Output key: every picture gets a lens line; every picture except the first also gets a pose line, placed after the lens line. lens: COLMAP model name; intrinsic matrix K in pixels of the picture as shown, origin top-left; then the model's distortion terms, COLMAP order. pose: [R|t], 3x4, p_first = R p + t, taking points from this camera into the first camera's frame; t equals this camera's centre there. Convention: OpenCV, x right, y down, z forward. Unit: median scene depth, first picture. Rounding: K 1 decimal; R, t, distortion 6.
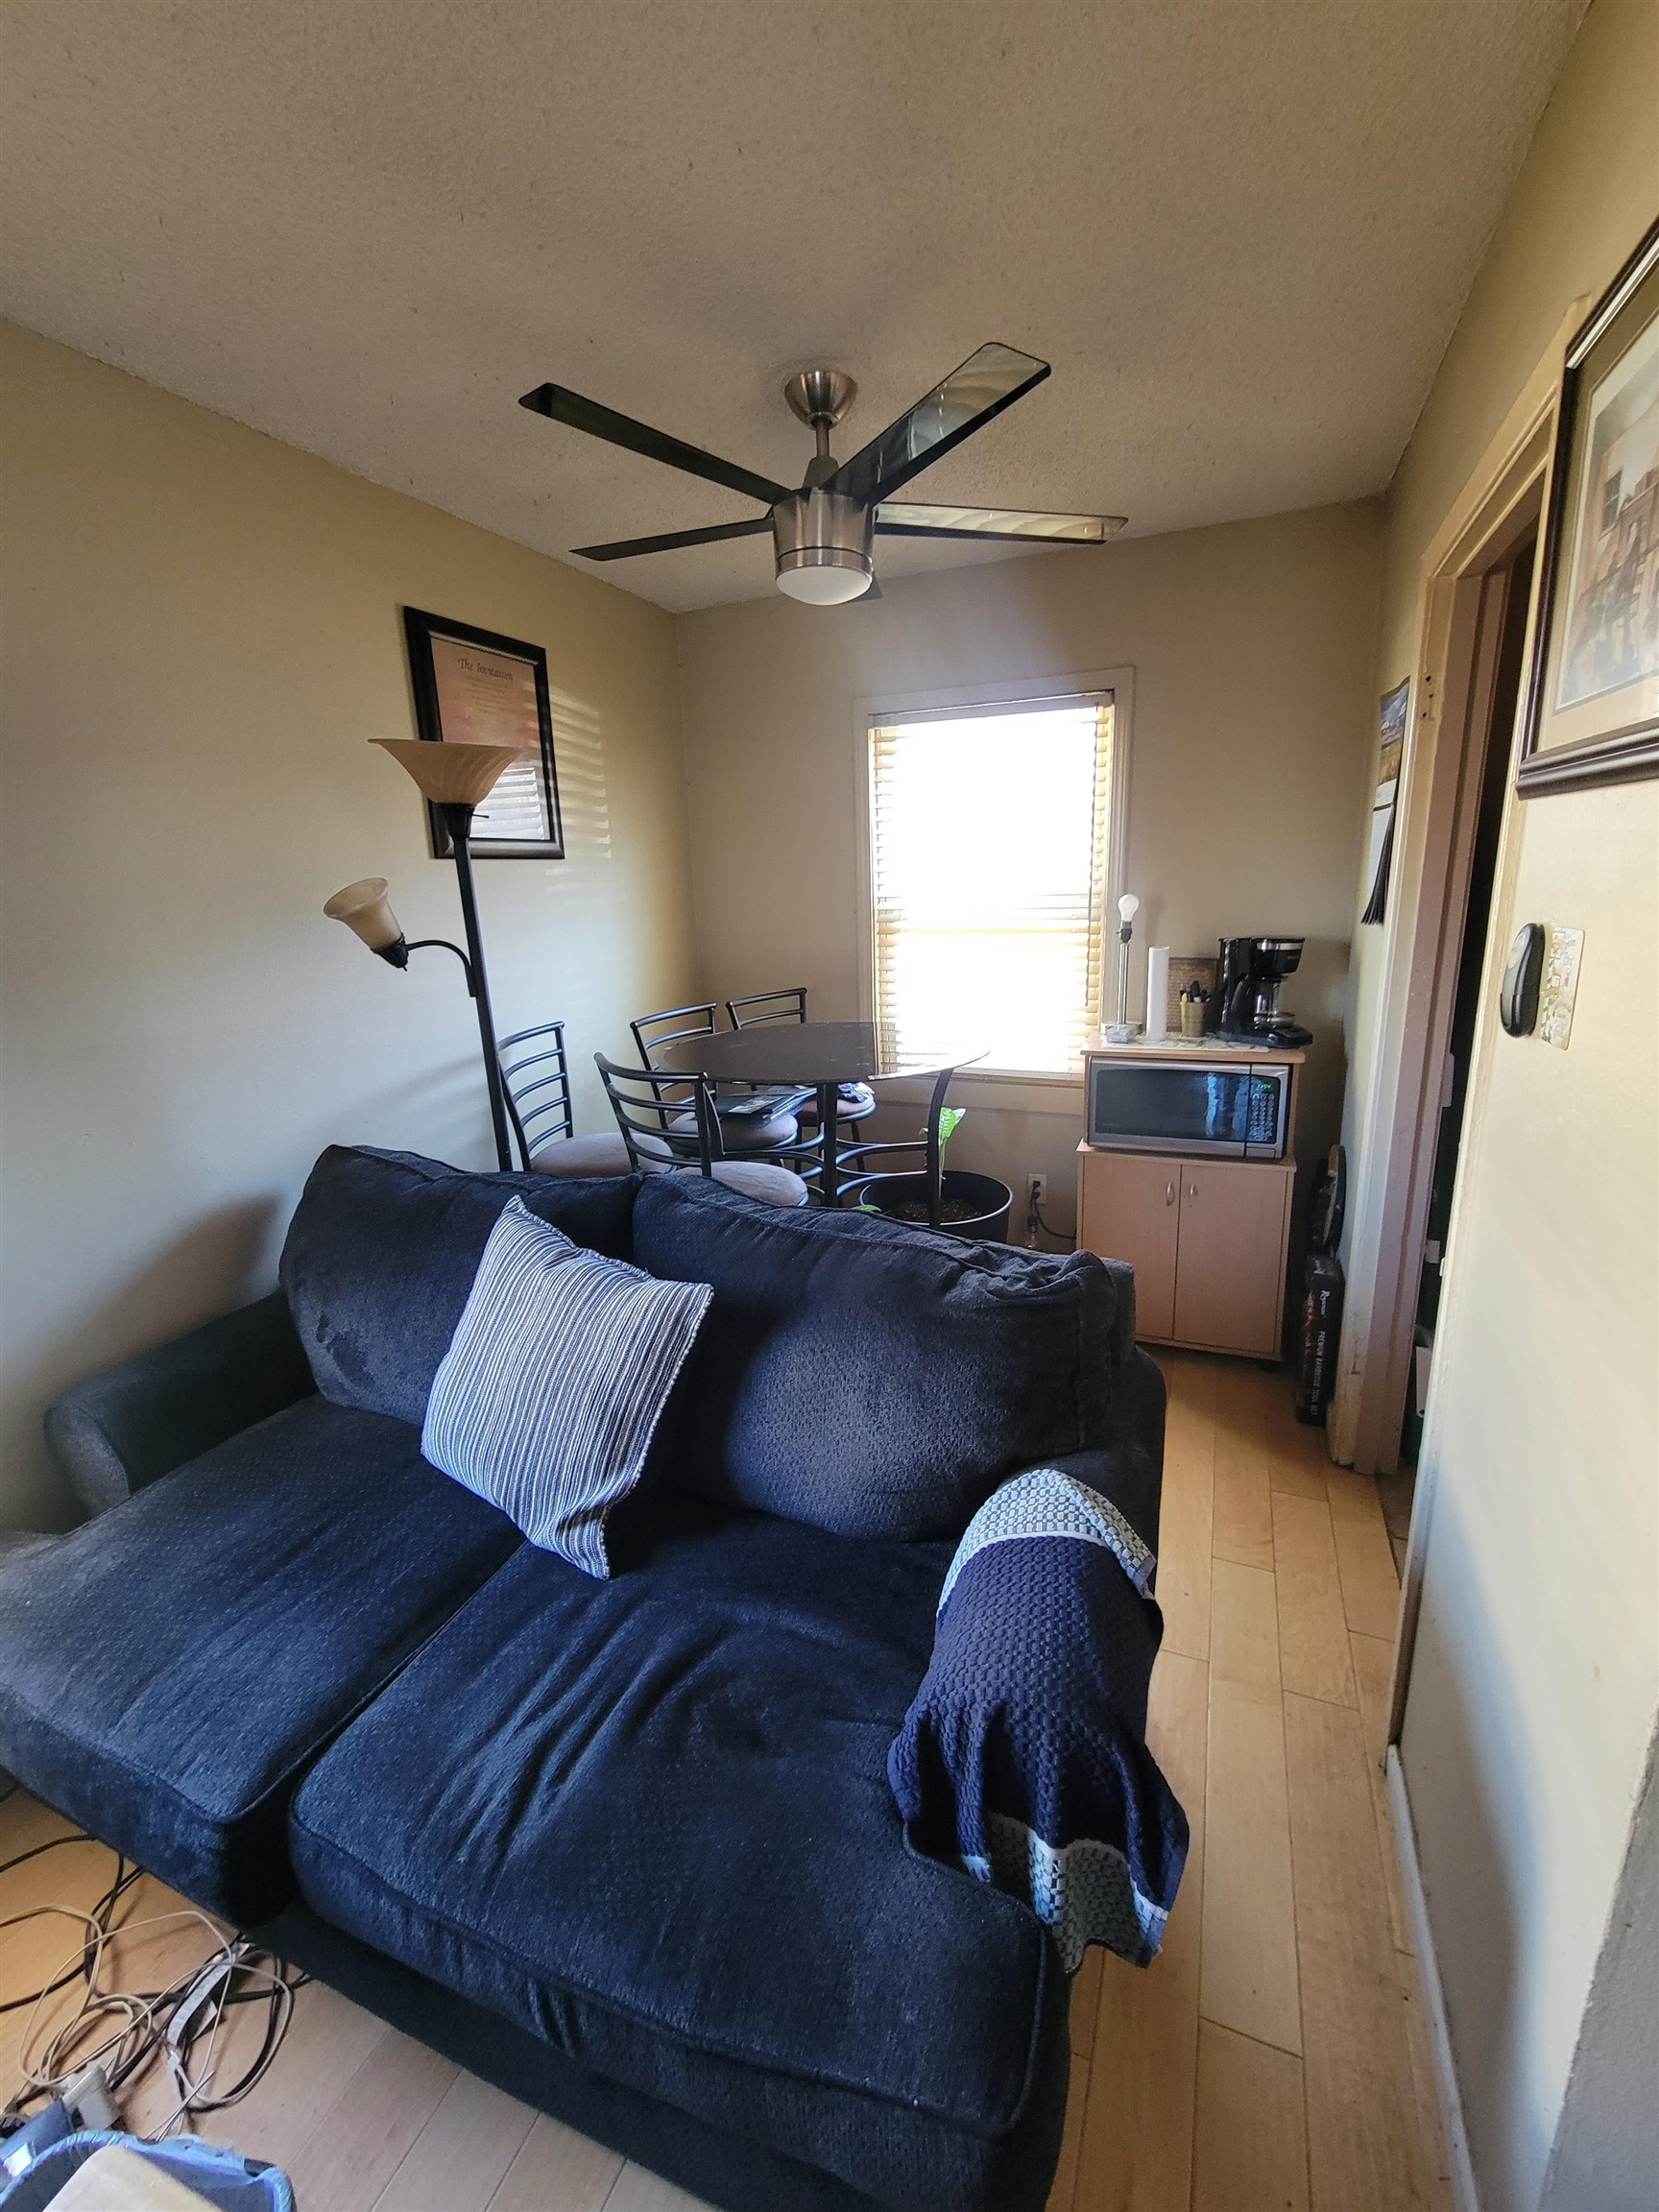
lens RADIAL K [[936.0, 0, 830.3], [0, 936.0, 1102.8], [0, 0, 1]] dist [-0.001196, -0.000098]
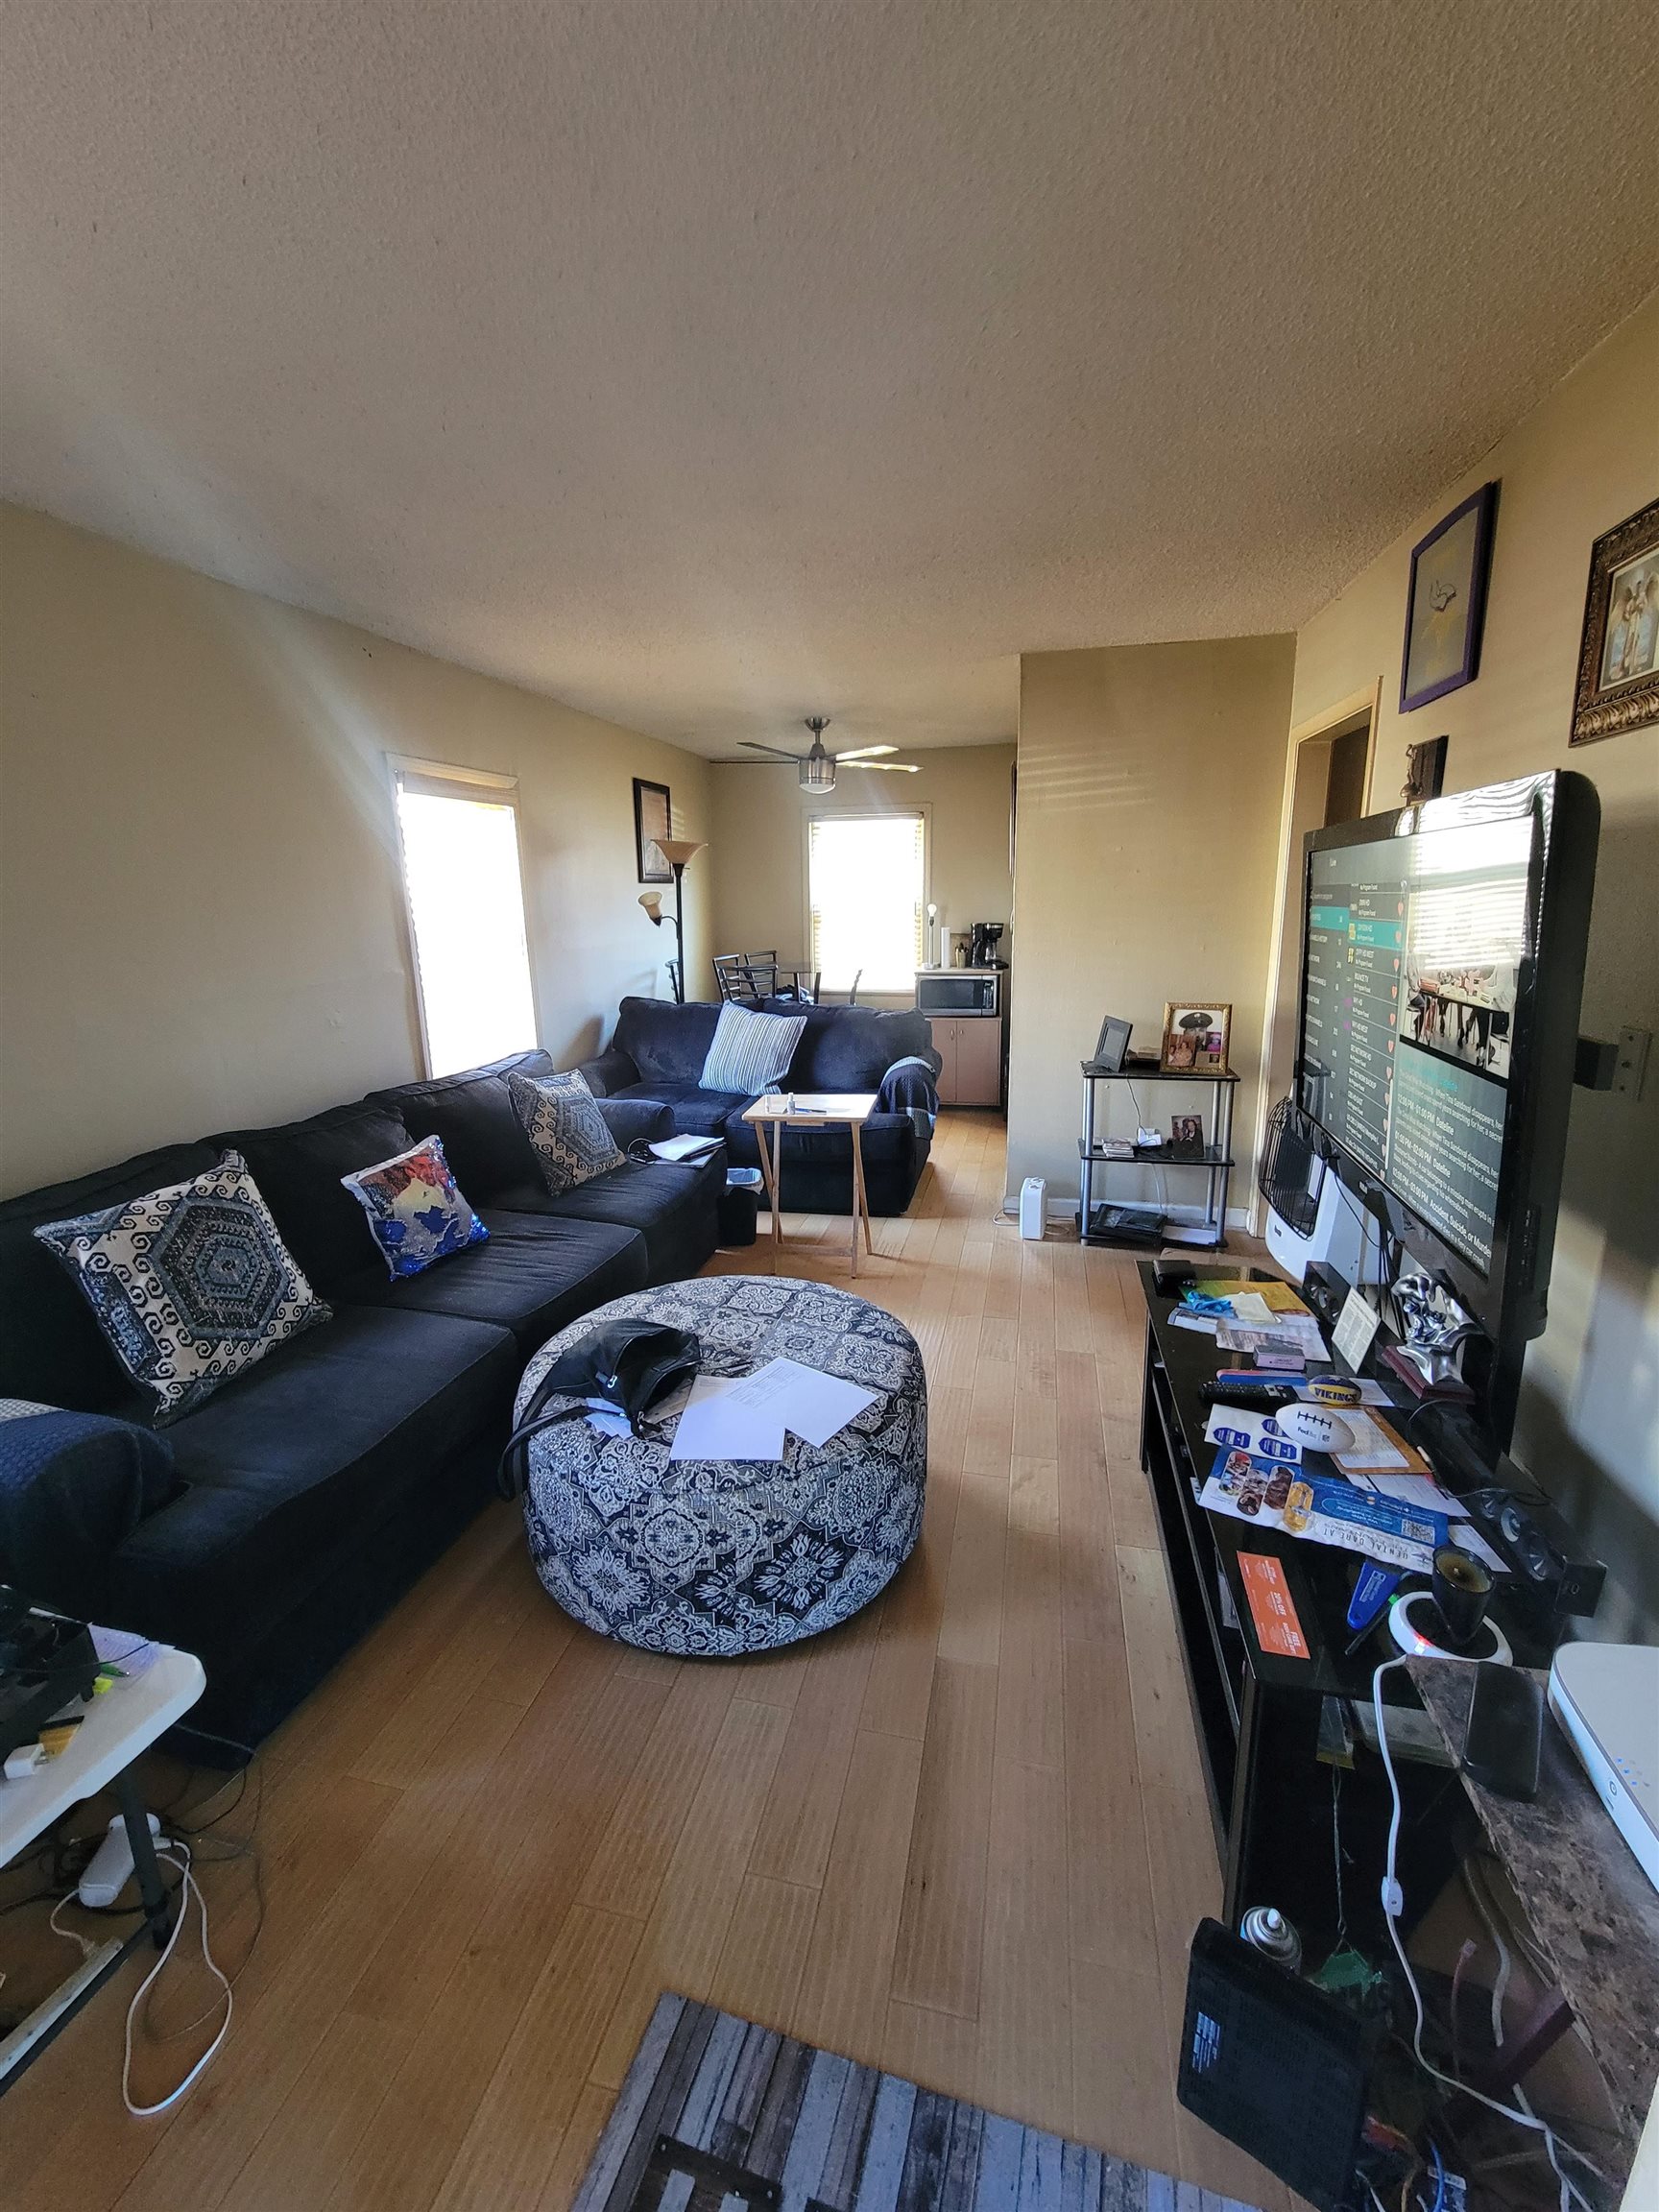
lens RADIAL K [[936.0, 0, 830.2], [0, 936.0, 1101.2], [0, 0, 1]] dist [-0.001196, -0.000098]
pose [[0.985424, -0.018388, 0.169121, -0.337992], [0.022061, 0.999559, -0.019864, 0.311080], [-0.168682, 0.023305, 0.985395, -1.255594]]
